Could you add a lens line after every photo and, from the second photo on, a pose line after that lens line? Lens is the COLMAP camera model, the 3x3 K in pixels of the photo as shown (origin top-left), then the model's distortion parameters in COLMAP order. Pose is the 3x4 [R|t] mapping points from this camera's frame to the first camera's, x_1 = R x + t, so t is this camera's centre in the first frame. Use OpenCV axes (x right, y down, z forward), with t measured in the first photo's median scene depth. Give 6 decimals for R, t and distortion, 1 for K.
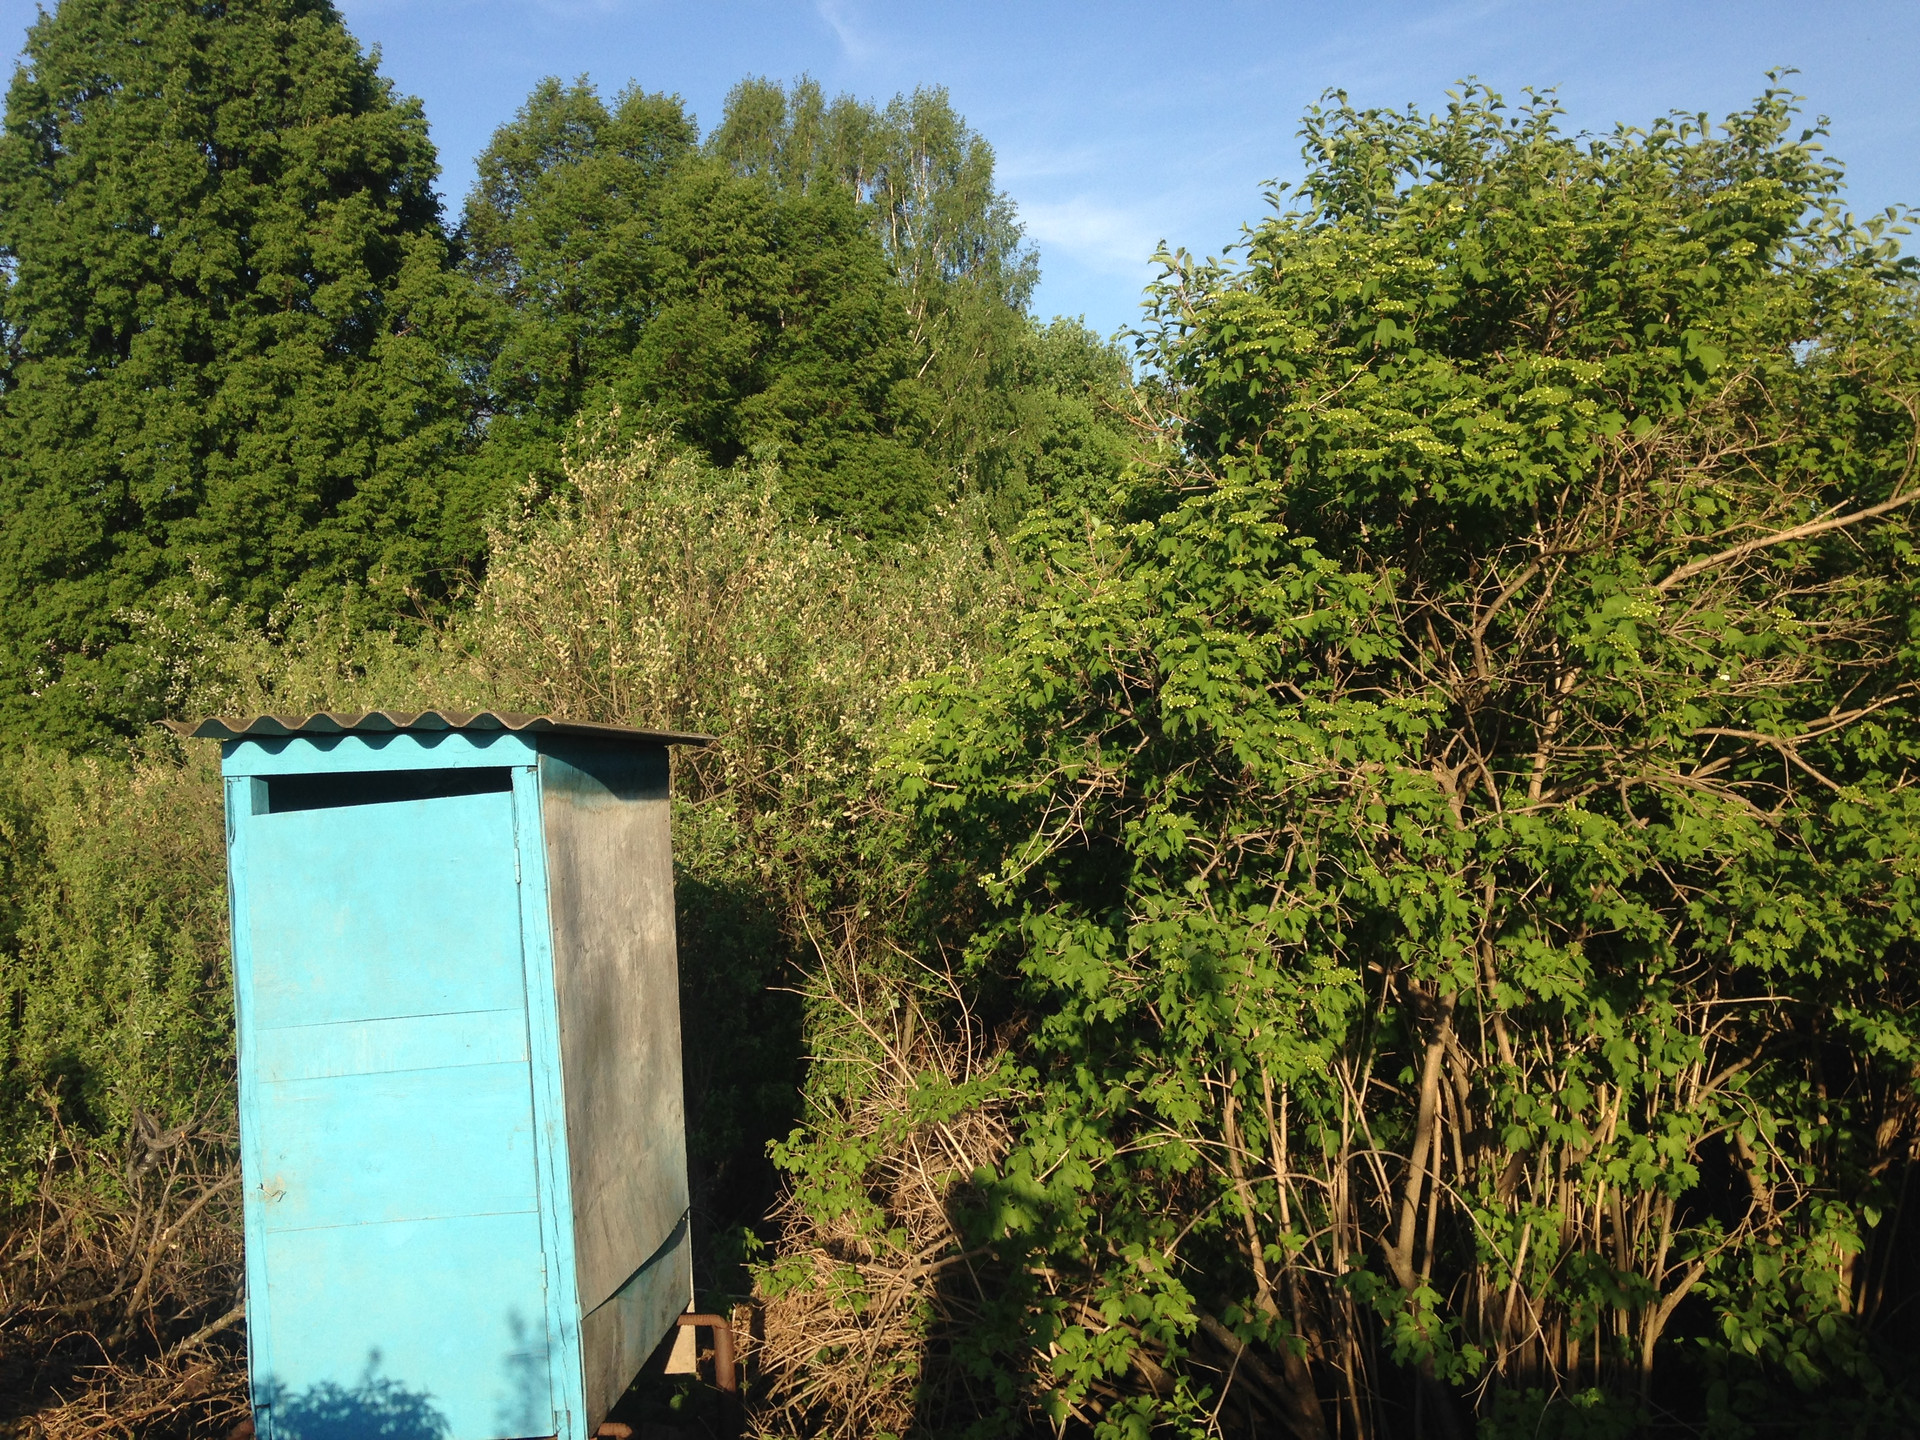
lens RADIAL K [[1812.0, 0, 964.5], [0, 1812.0, 678.9], [0, 0, 1]] dist [0.266562, -0.528943]
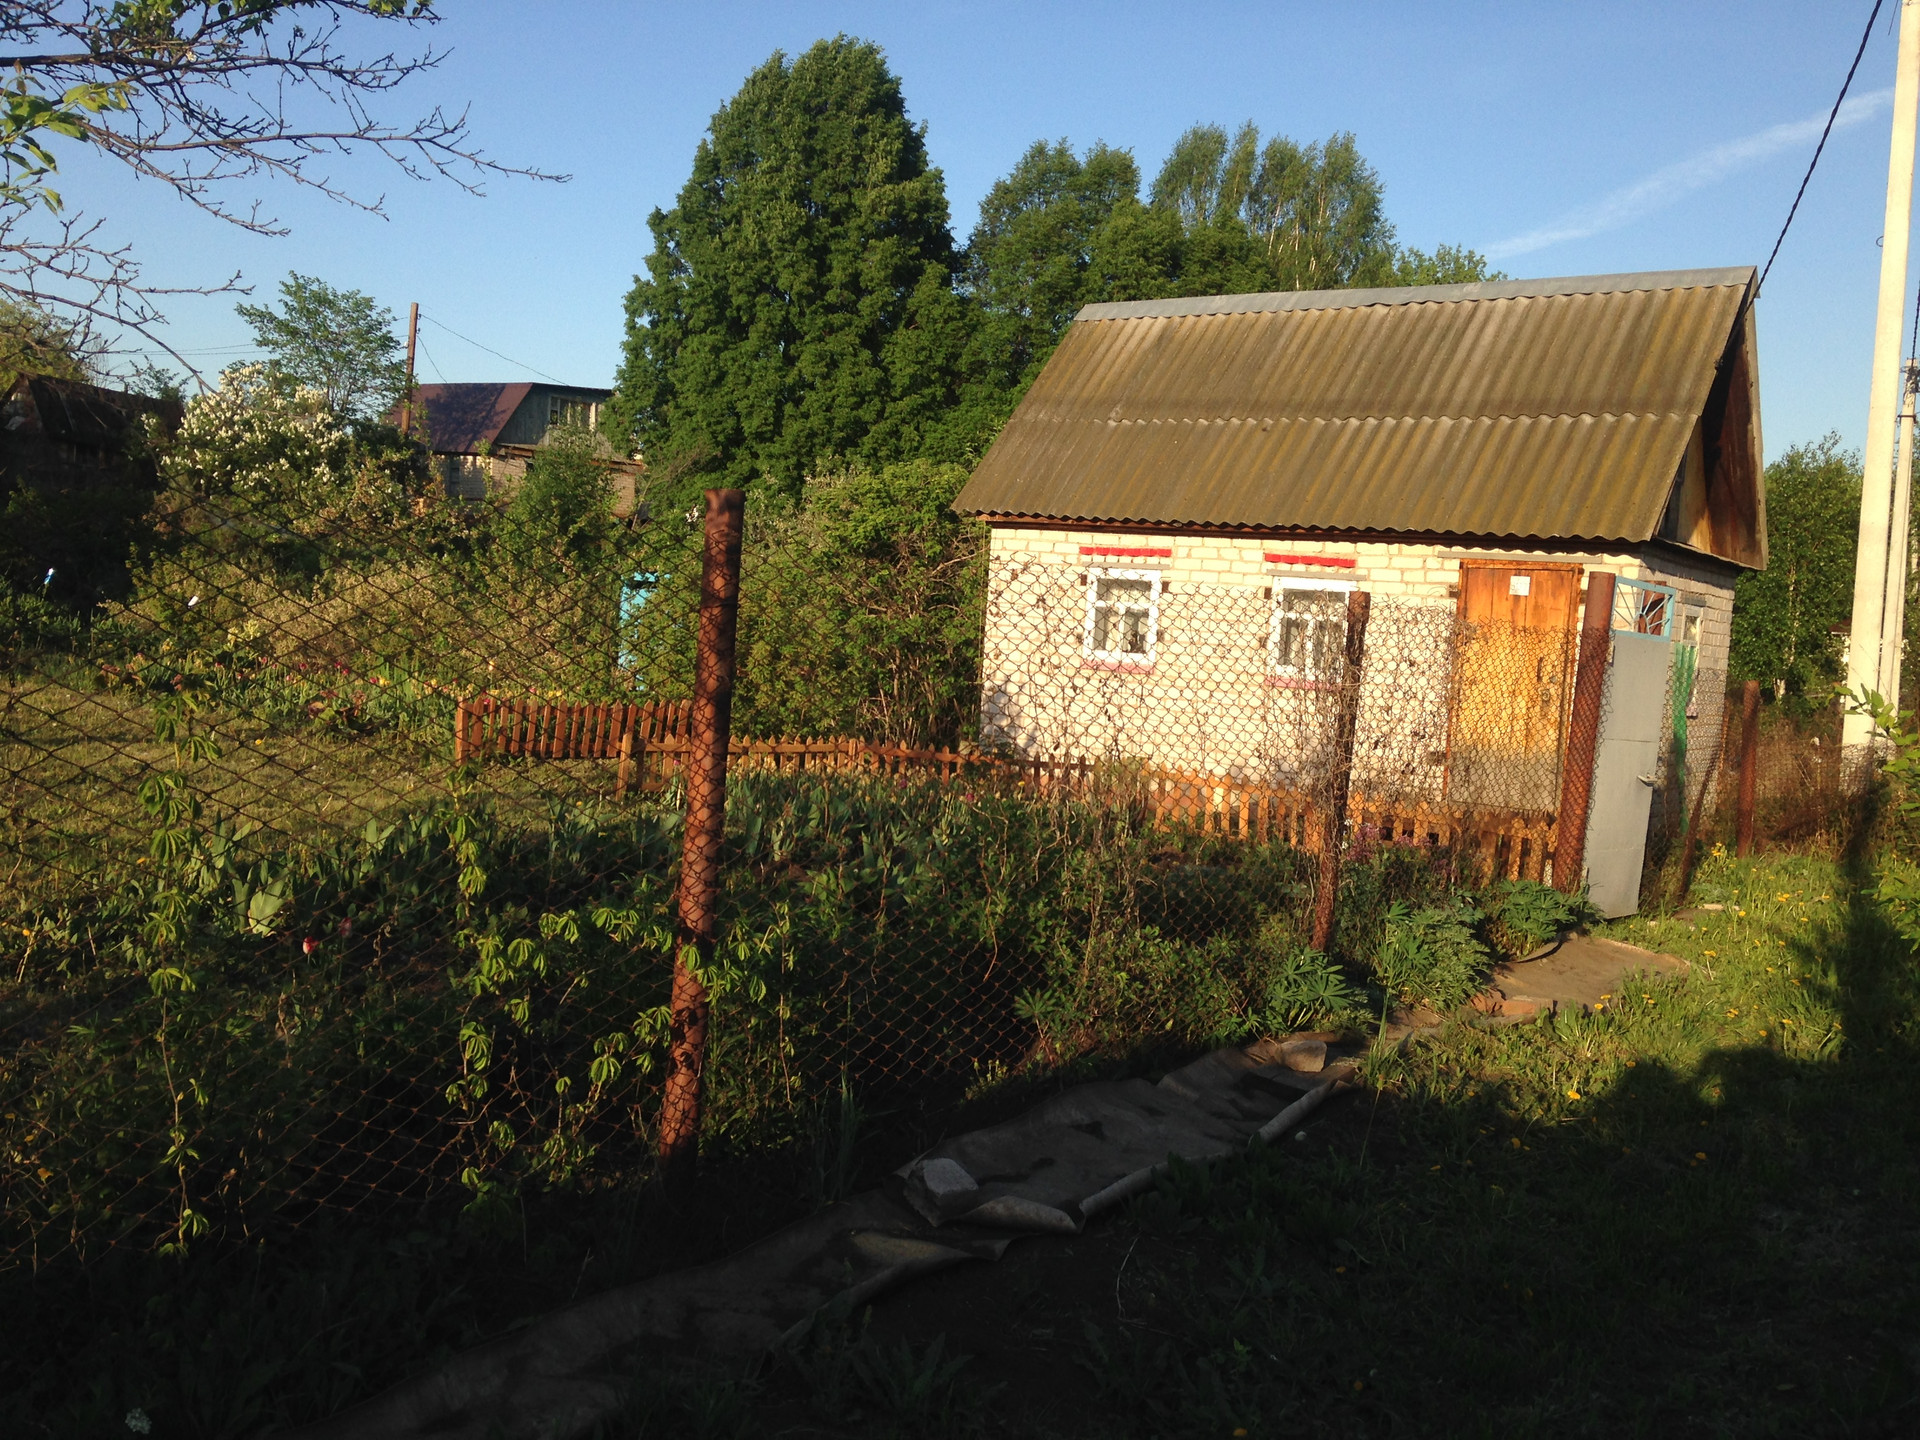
lens RADIAL K [[1730.8, 0, 960.0], [0, 1730.8, 720.0], [0, 0, 1]] dist [0.193083, -0.306754]
pose [[0.944024, 0.123307, -0.305965, 0.225336], [-0.099981, 0.990834, 0.090834, -0.000591], [0.314361, -0.055159, 0.947700, -0.385702]]
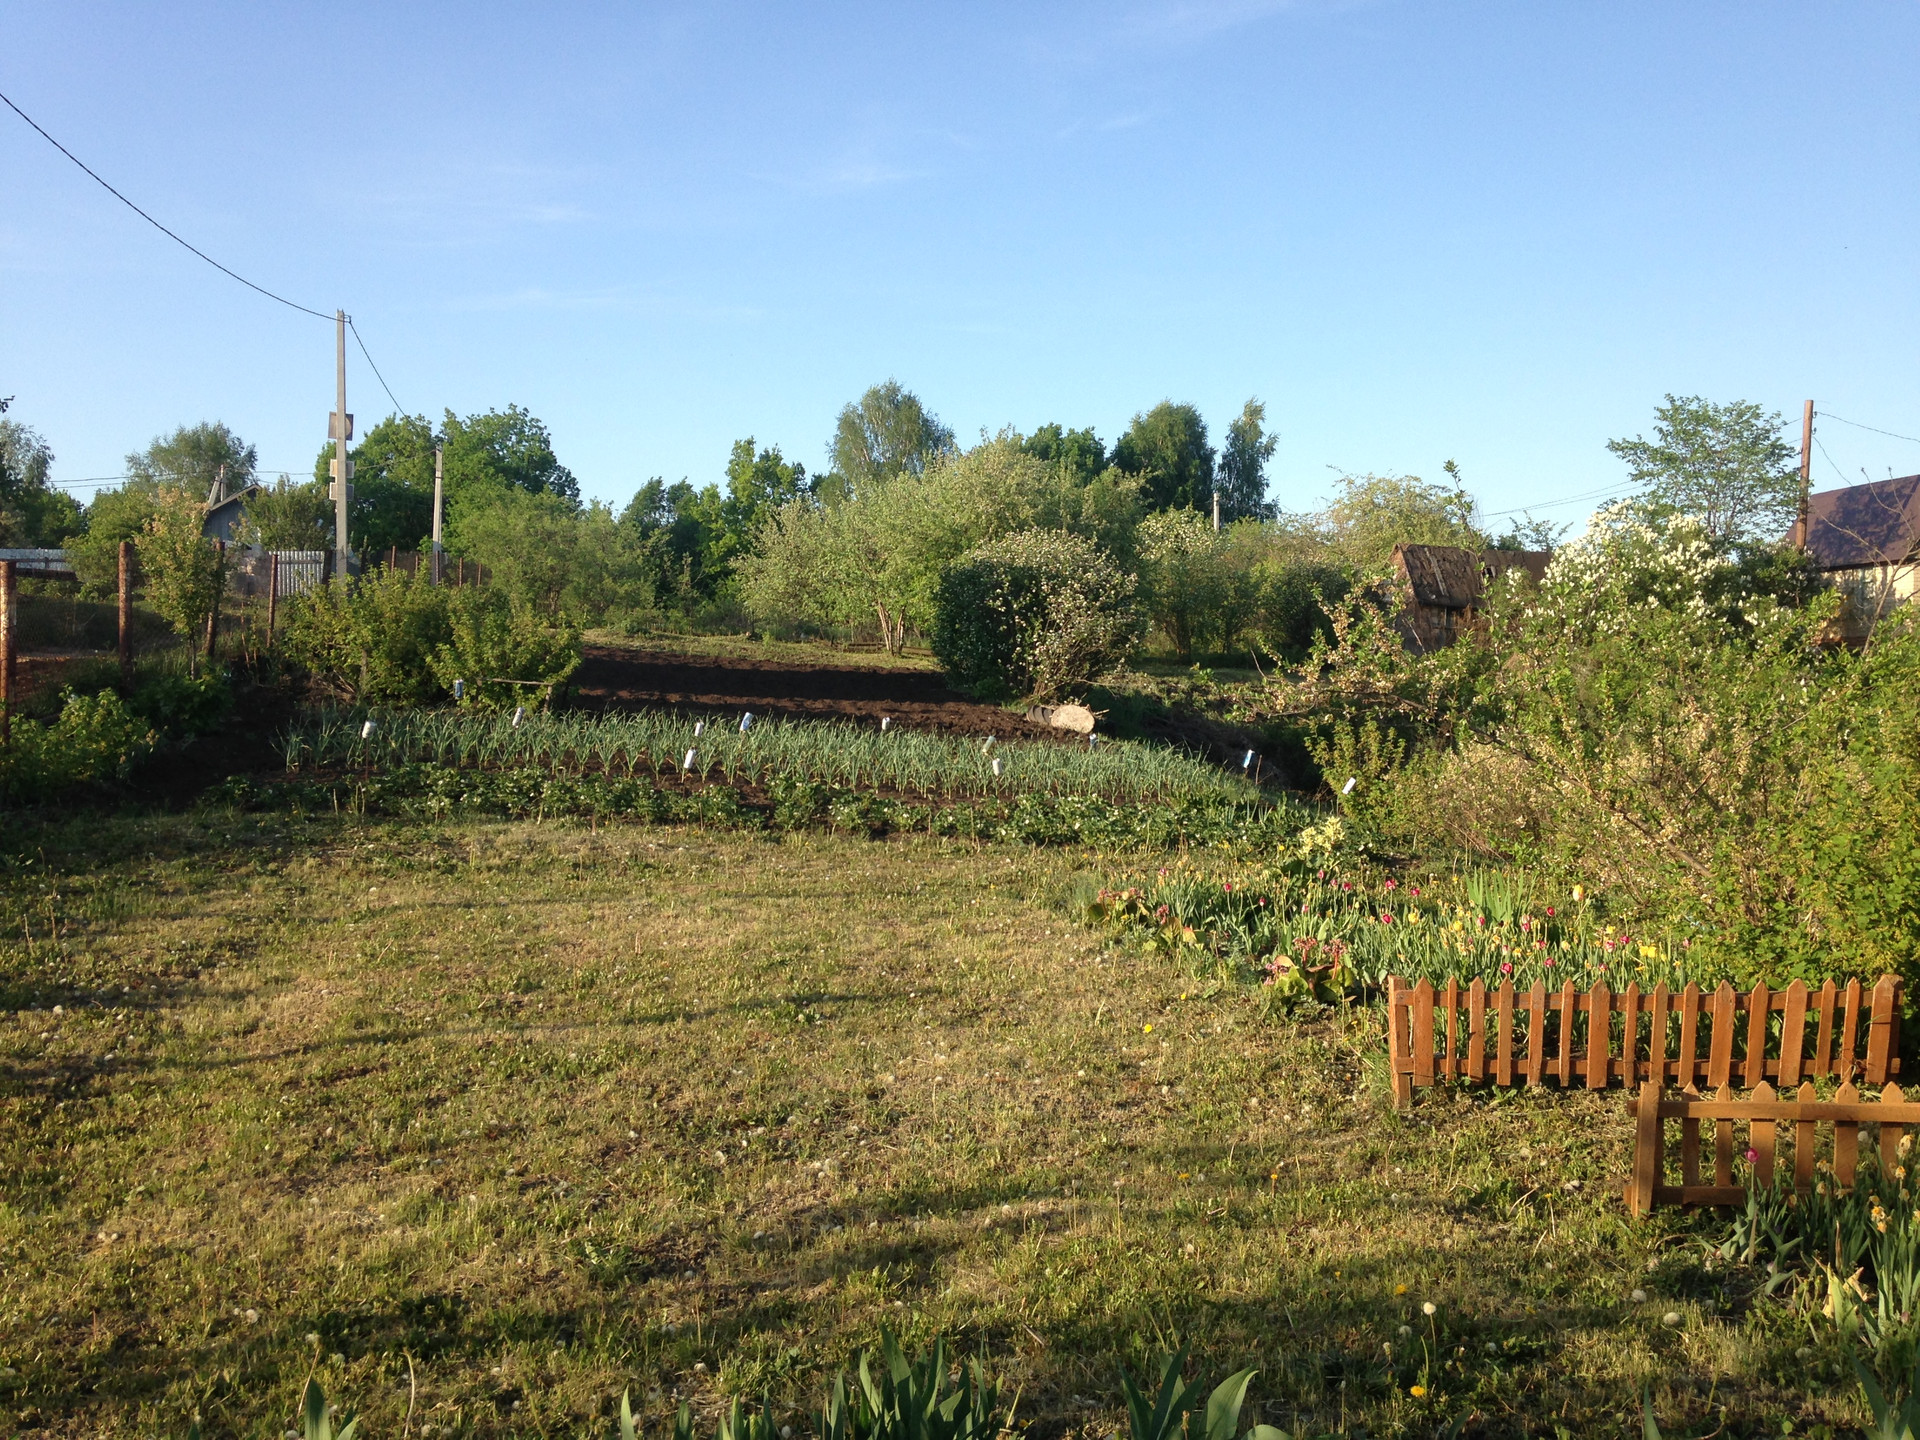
lens RADIAL K [[1730.8, 0, 960.0], [0, 1730.8, 720.0], [0, 0, 1]] dist [0.193083, -0.306754]
pose [[0.452131, 0.045803, -0.890775, 0.184224], [0.001625, 0.998637, 0.052174, -0.002789], [0.891950, -0.025037, 0.451440, -0.243299]]
